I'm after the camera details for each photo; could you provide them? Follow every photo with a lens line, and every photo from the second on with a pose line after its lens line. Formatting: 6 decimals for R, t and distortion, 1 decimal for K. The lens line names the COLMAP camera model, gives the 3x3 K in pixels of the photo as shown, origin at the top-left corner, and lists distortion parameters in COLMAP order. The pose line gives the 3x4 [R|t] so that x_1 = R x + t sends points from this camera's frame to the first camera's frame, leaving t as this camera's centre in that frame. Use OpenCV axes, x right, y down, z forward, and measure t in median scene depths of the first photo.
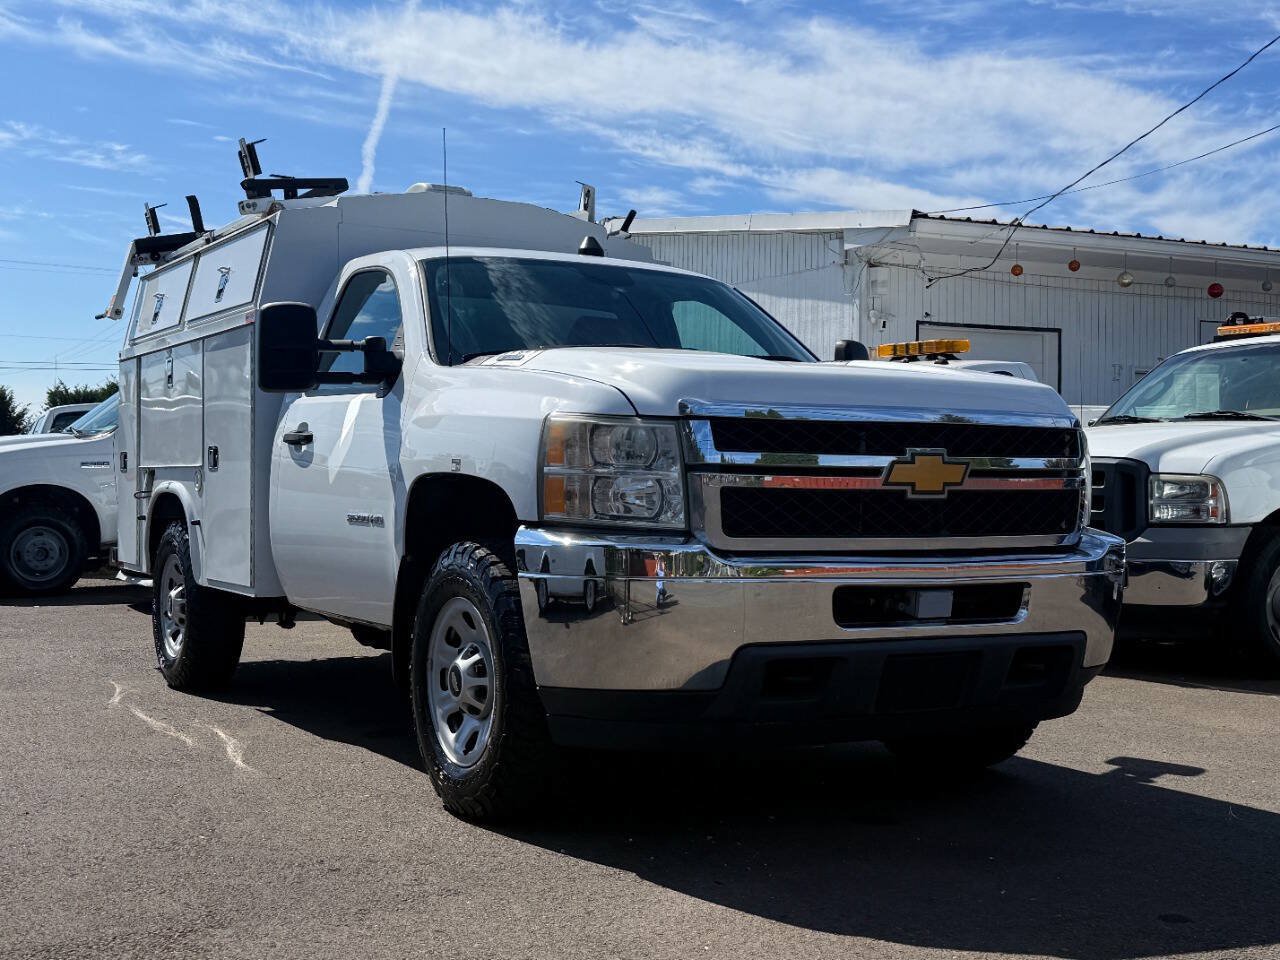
lens RADIAL K [[1851.1, 0, 640.5], [0, 1851.1, 435.3], [0, 0, 1]] dist [0.233085, 0.093543]
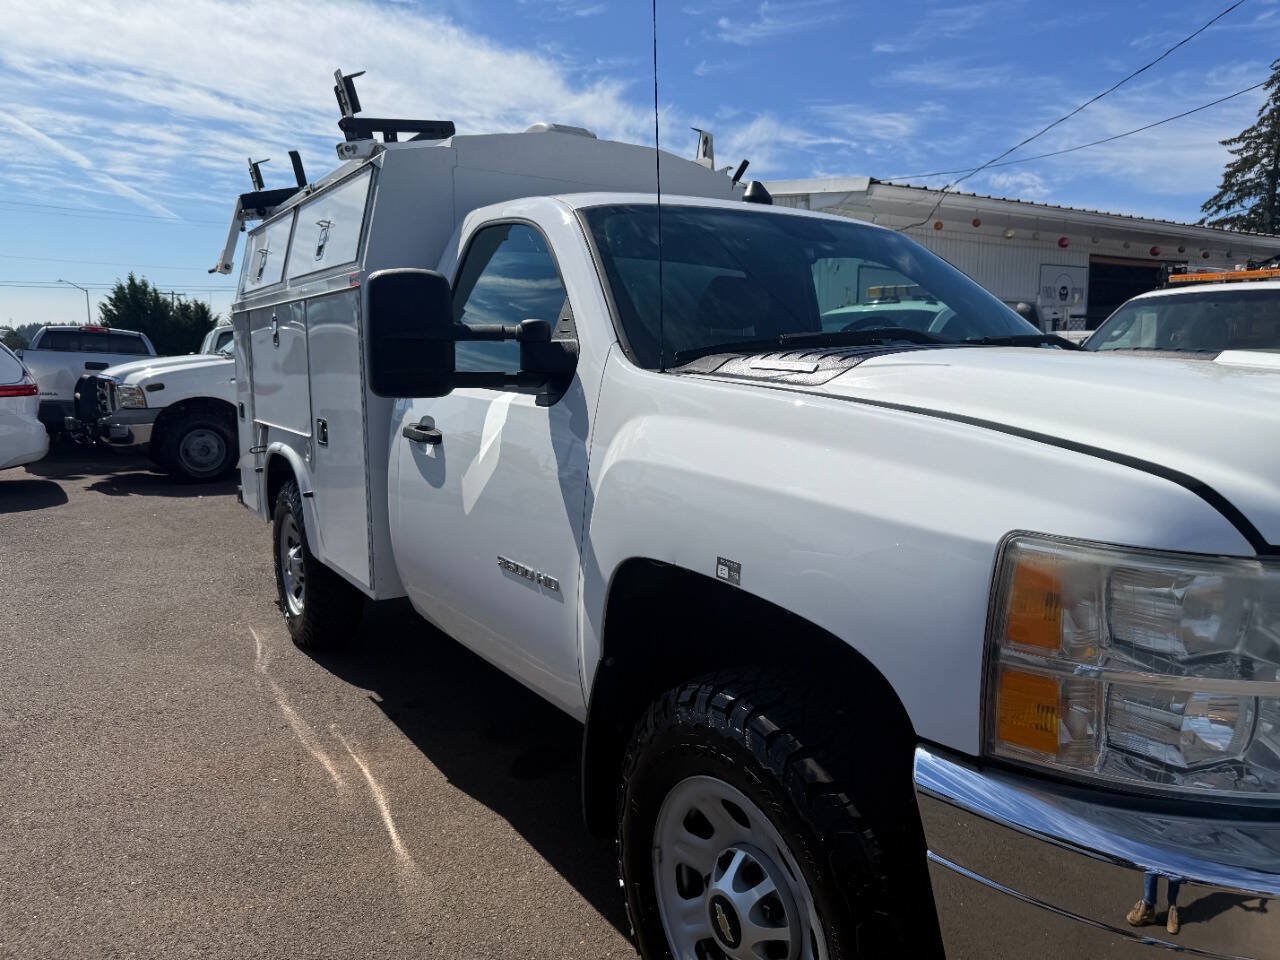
lens RADIAL K [[993.9, 0, 620.3], [0, 993.9, 482.6], [0, 0, 1]] dist [0.042721, -0.052998]
pose [[0.998772, -0.010776, 0.048358, -0.088081], [0.002809, 0.986808, 0.161868, -0.036067], [-0.049464, -0.161533, 0.985627, 0.421988]]
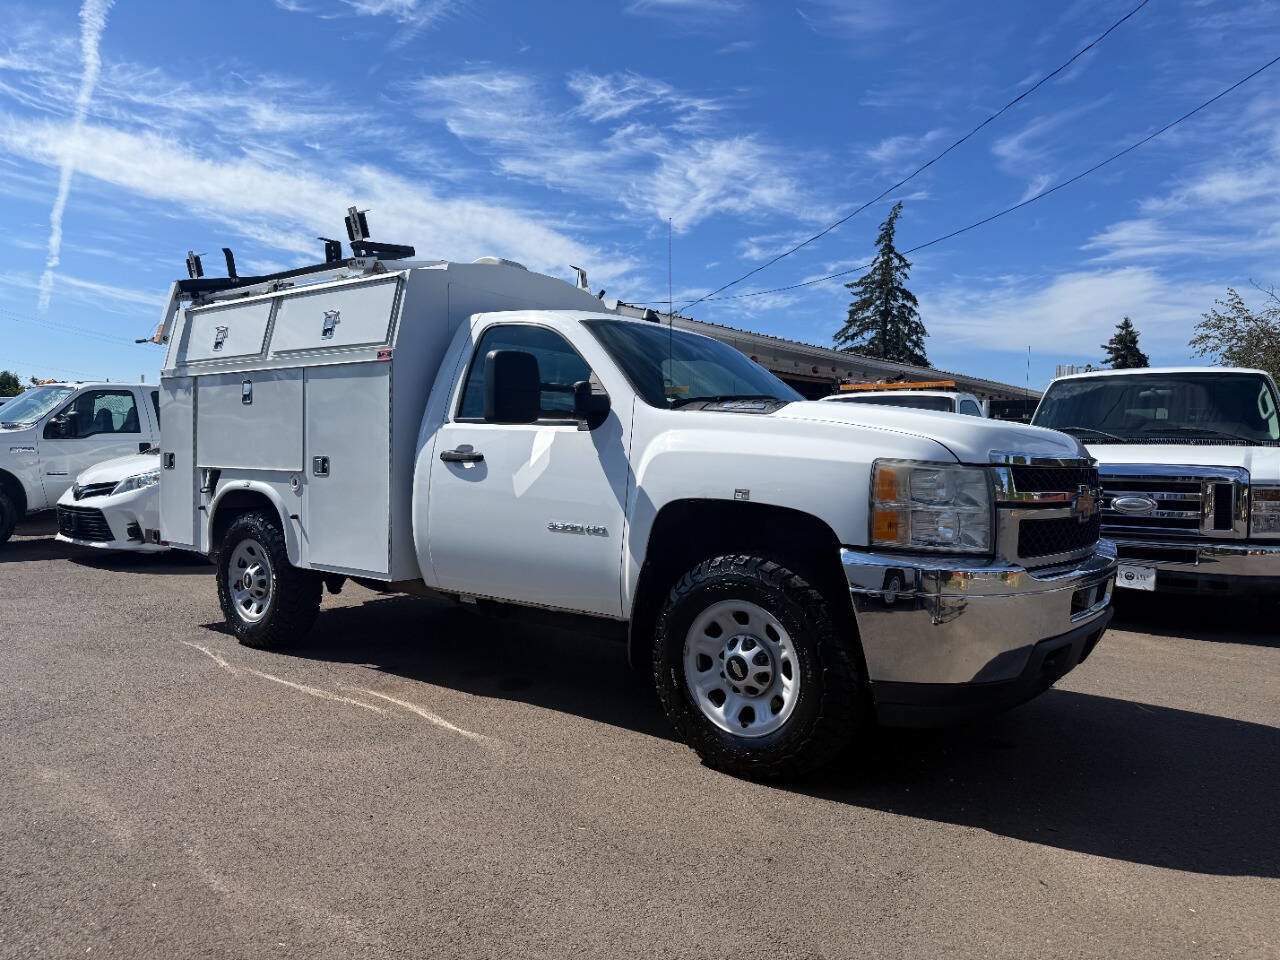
lens RADIAL K [[1065.9, 0, 640.0], [0, 1065.9, 480.0], [0, 0, 1]] dist [0.120309, -0.188660]
pose [[0.919377, 0.007412, 0.393308, -0.264159], [-0.027858, 0.998539, 0.046302, -0.014597], [-0.392390, -0.053526, 0.918240, 0.224340]]
